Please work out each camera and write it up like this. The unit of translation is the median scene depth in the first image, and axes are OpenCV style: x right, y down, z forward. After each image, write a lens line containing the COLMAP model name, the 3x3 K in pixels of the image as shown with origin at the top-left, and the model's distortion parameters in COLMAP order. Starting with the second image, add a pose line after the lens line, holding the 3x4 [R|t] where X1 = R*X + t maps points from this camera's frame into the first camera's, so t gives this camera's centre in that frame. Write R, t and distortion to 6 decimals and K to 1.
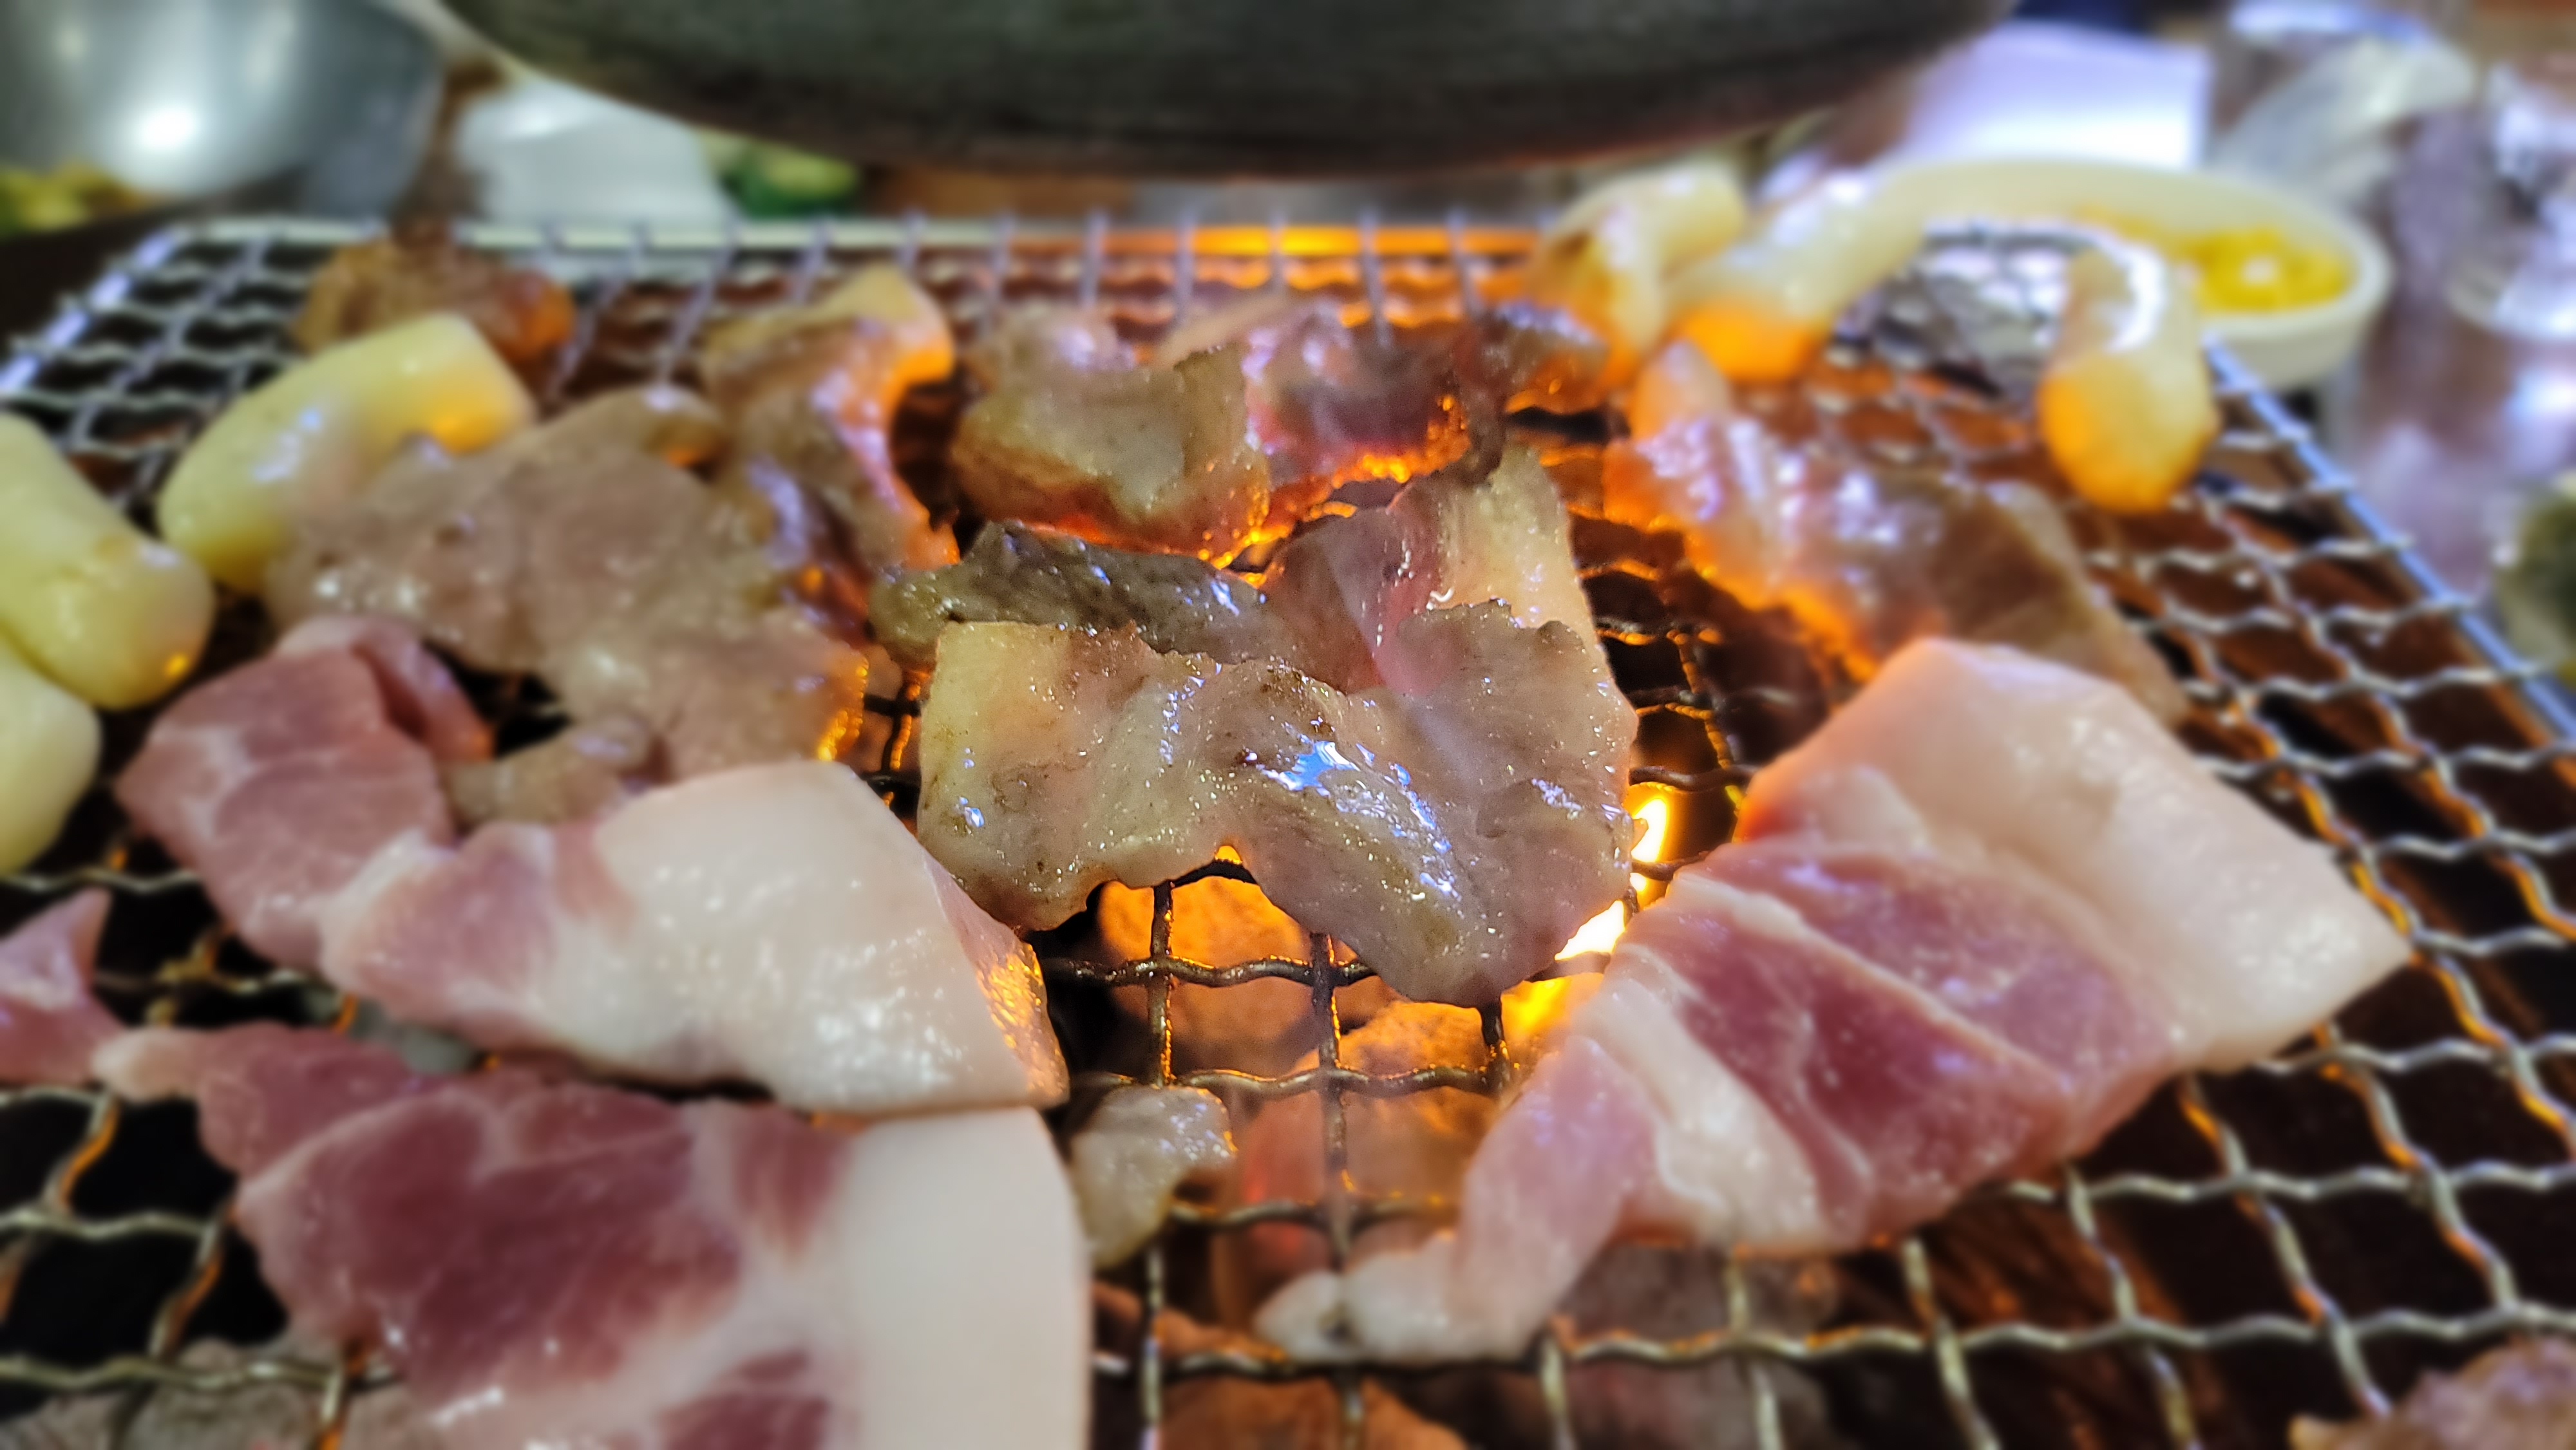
lens RADIAL K [[1939.5, 0, 1288.0], [0, 1939.5, 725.0], [0, 0, 1]] dist [-0.095636, 0.128941]
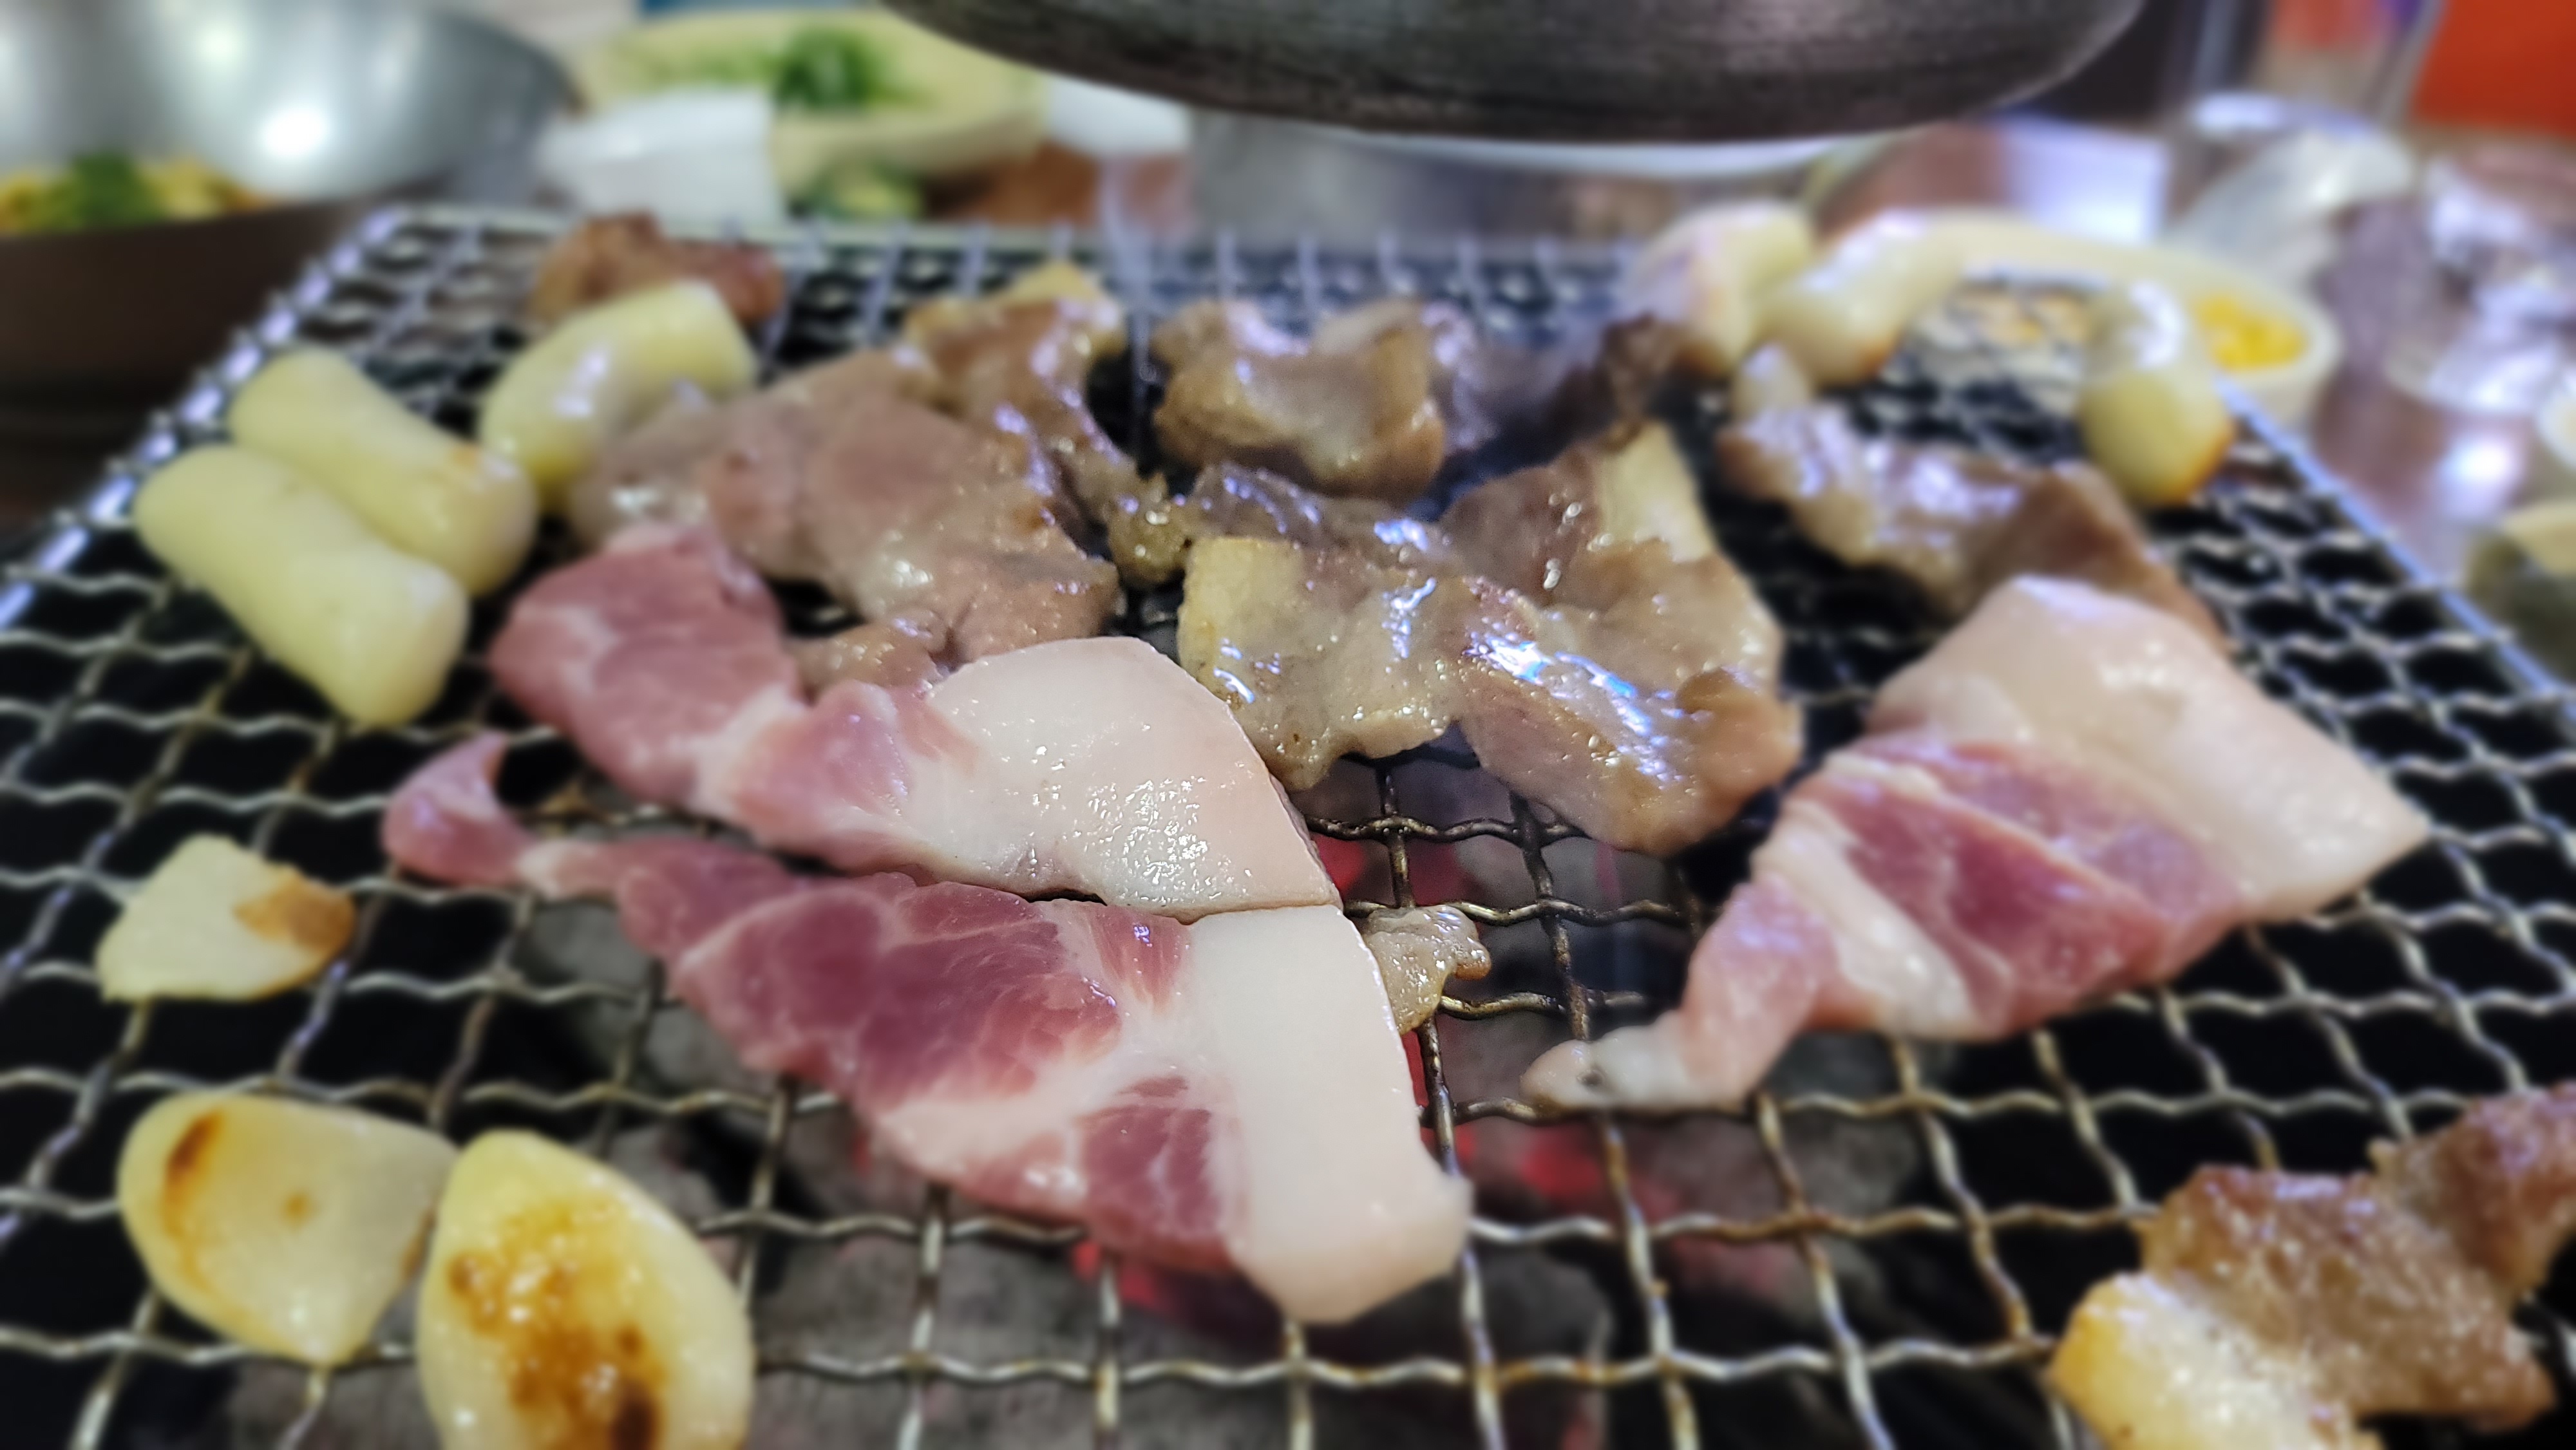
lens RADIAL K [[1945.9, 0, 1288.0], [0, 1945.9, 725.0], [0, 0, 1]] dist [-0.102210, 0.171809]
pose [[0.998917, 0.024213, 0.039734, -0.176223], [-0.022677, 0.998994, -0.038686, 0.109147], [-0.040631, 0.037743, 0.998461, -0.181771]]
